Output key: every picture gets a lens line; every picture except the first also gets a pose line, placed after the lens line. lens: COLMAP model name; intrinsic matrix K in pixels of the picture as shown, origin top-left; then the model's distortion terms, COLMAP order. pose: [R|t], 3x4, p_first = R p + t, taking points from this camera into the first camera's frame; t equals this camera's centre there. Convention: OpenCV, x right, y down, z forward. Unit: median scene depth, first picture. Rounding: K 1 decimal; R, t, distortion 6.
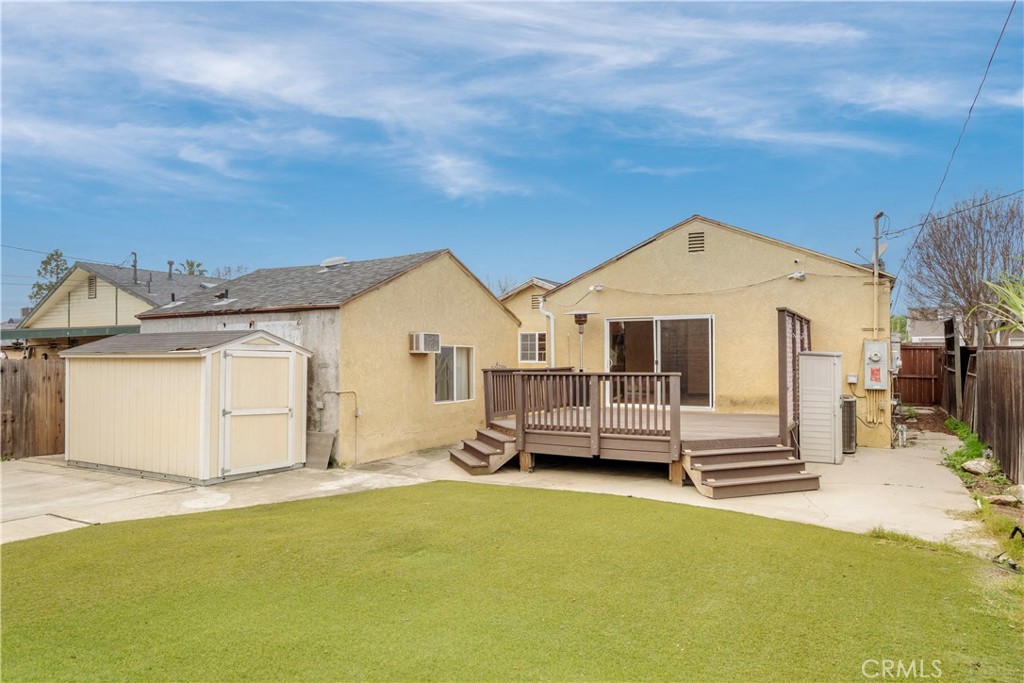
lens RADIAL K [[660.9, 0, 496.6], [0, 660.9, 343.6], [0, 0, 1]] dist [-0.009039, -0.000277]
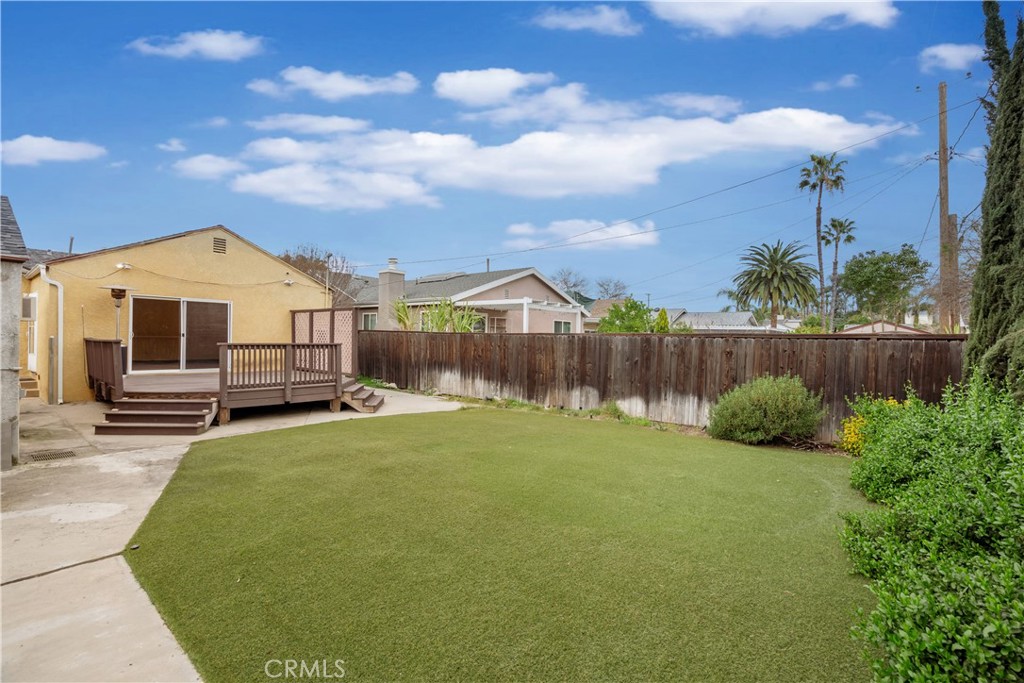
lens RADIAL K [[464.6, 0, 512.0], [0, 464.6, 341.5], [0, 0, 1]] dist [-0.021828, -0.000058]
pose [[0.166090, 0.001574, 0.986109, -0.528028], [-0.041820, 0.999110, 0.005449, 0.010496], [-0.985223, -0.042145, 0.166008, 0.259719]]
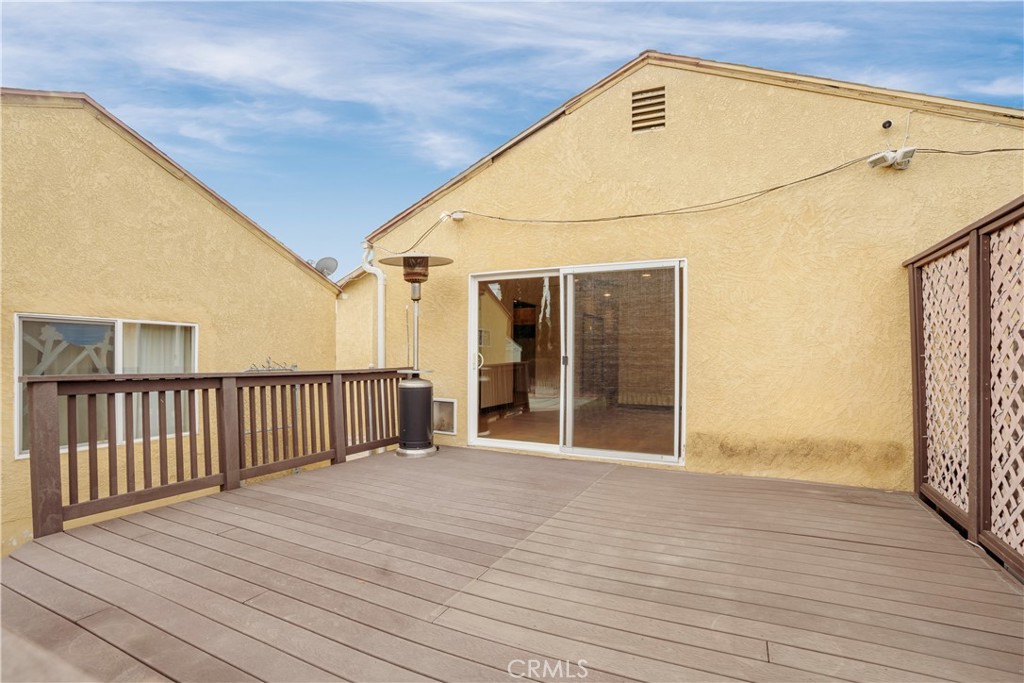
lens RADIAL K [[464.6, 0, 512.0], [0, 464.6, 341.5], [0, 0, 1]] dist [-0.021828, -0.000058]
pose [[0.996703, 0.010106, 0.080509, 0.183322], [-0.009770, 0.999942, -0.004562, 0.017029], [-0.080550, 0.003760, 0.996743, 0.691278]]
